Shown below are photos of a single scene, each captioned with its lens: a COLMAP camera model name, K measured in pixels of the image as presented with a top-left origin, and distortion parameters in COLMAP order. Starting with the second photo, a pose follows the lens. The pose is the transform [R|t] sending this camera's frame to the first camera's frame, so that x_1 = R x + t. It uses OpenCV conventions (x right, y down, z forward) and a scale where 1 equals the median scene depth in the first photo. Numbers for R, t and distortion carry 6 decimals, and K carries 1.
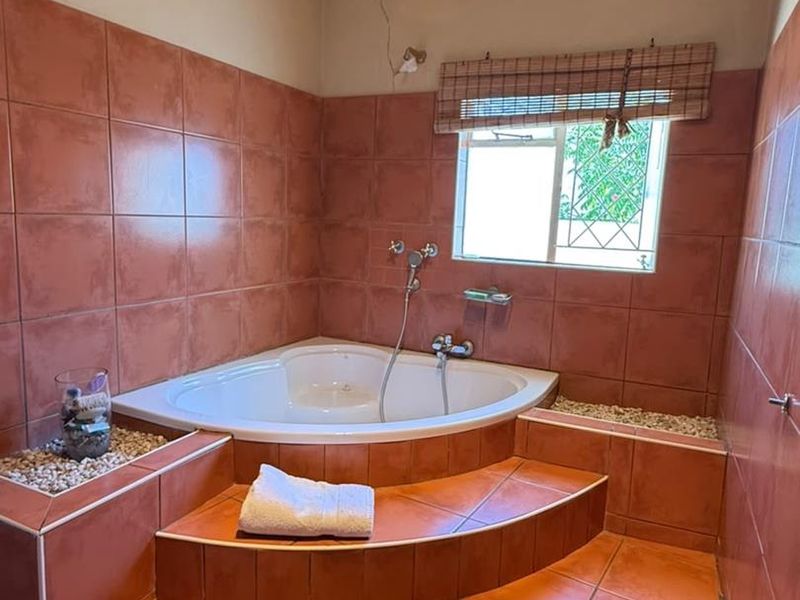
lens RADIAL K [[575.5, 0, 397.3], [0, 575.5, 309.1], [0, 0, 1]] dist [-0.003053, -0.002361]
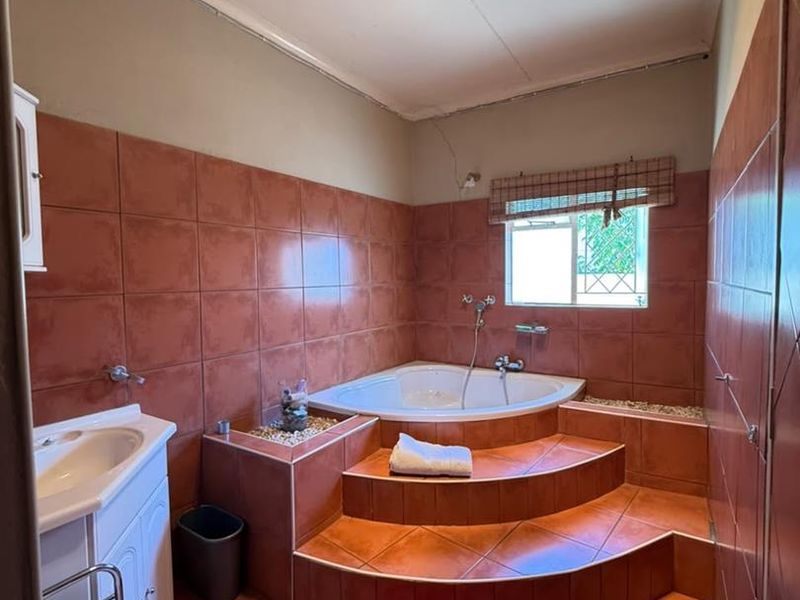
lens RADIAL K [[428.1, 0, 400.0], [0, 428.1, 300.0], [0, 0, 1]] dist [-0.006776, -0.000893]
pose [[0.990906, -0.046696, -0.126194, -0.043084], [0.032628, 0.993247, -0.111333, 0.018736], [0.130541, 0.106203, 0.985738, -0.165832]]
